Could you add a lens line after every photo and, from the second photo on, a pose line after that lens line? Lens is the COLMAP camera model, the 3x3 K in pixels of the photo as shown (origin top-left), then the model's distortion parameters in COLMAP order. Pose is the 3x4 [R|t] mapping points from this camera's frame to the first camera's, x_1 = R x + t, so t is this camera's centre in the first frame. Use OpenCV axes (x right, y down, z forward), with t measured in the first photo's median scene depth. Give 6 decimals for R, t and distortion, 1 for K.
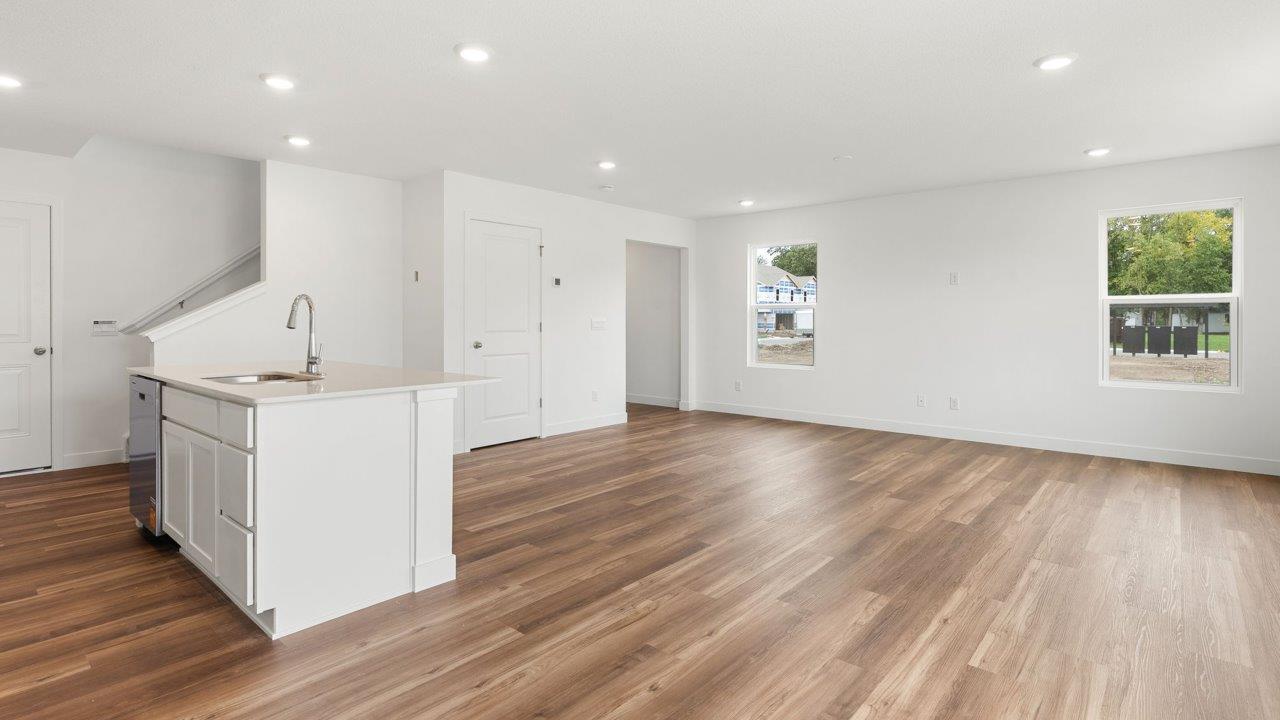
lens RADIAL K [[621.9, 0, 644.8], [0, 621.9, 321.2], [0, 0, 1]] dist [-0.004237, -0.000300]
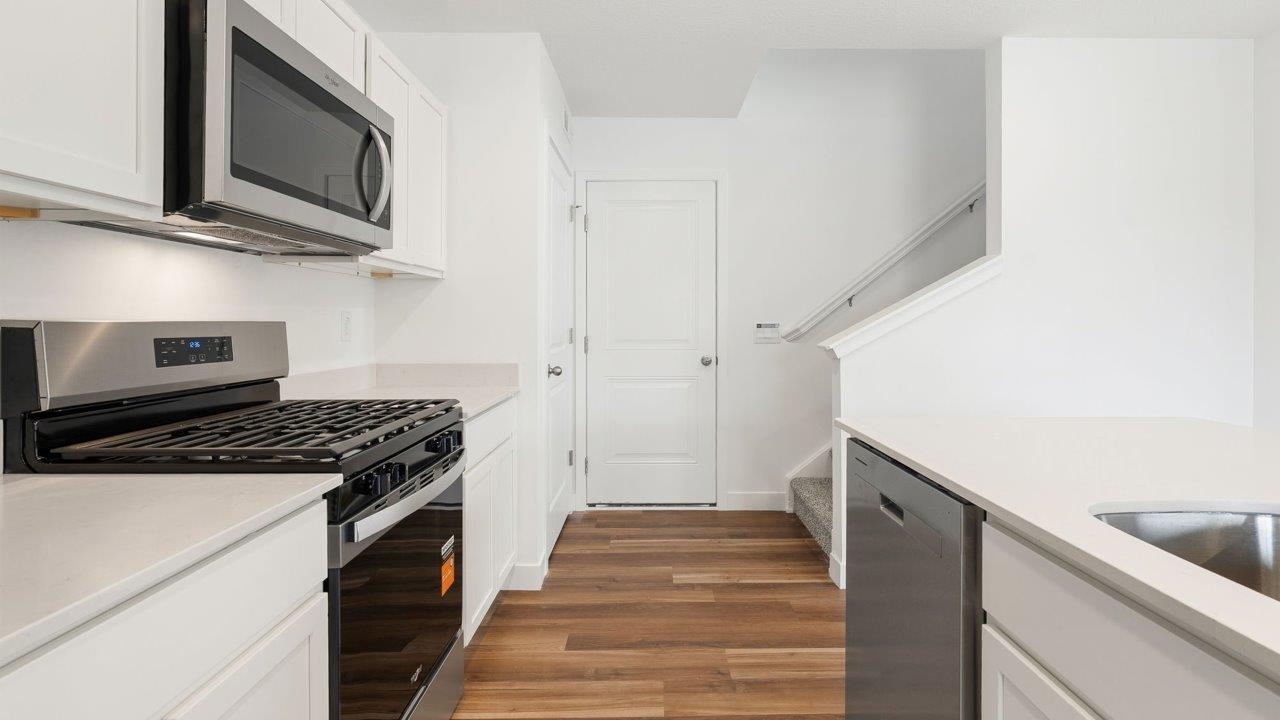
lens RADIAL K [[621.9, 0, 644.8], [0, 621.9, 321.2], [0, 0, 1]] dist [-0.004237, -0.000300]
pose [[0.646902, -0.000971, -0.762573, -0.404788], [-0.002128, 0.999993, -0.003078, -0.001019], [0.762570, 0.003614, 0.646895, 0.408218]]
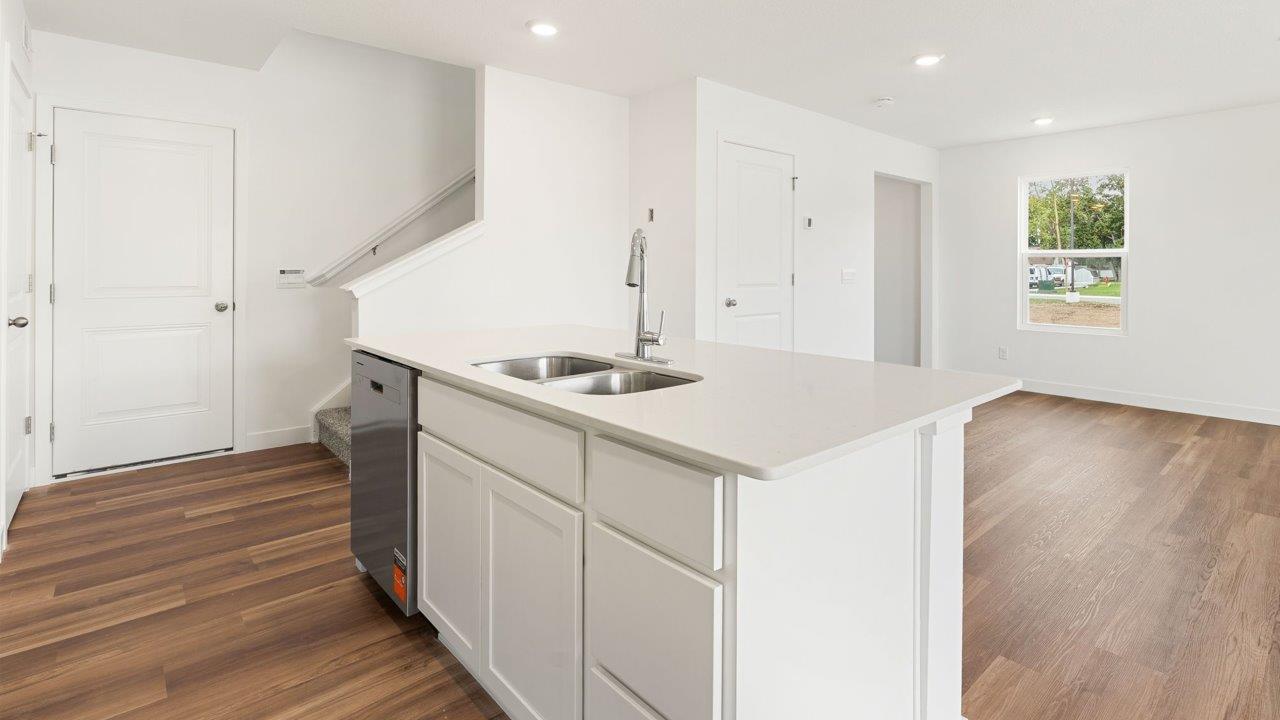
lens RADIAL K [[618.3, 0, 685.3], [0, 618.3, 269.1], [0, 0, 1]] dist [-0.013634, 0.001672]
pose [[0.994028, 0.003581, -0.109067, -0.281256], [-0.003950, 0.999987, -0.003174, -0.001070], [0.109054, 0.003586, 0.994029, 0.263187]]
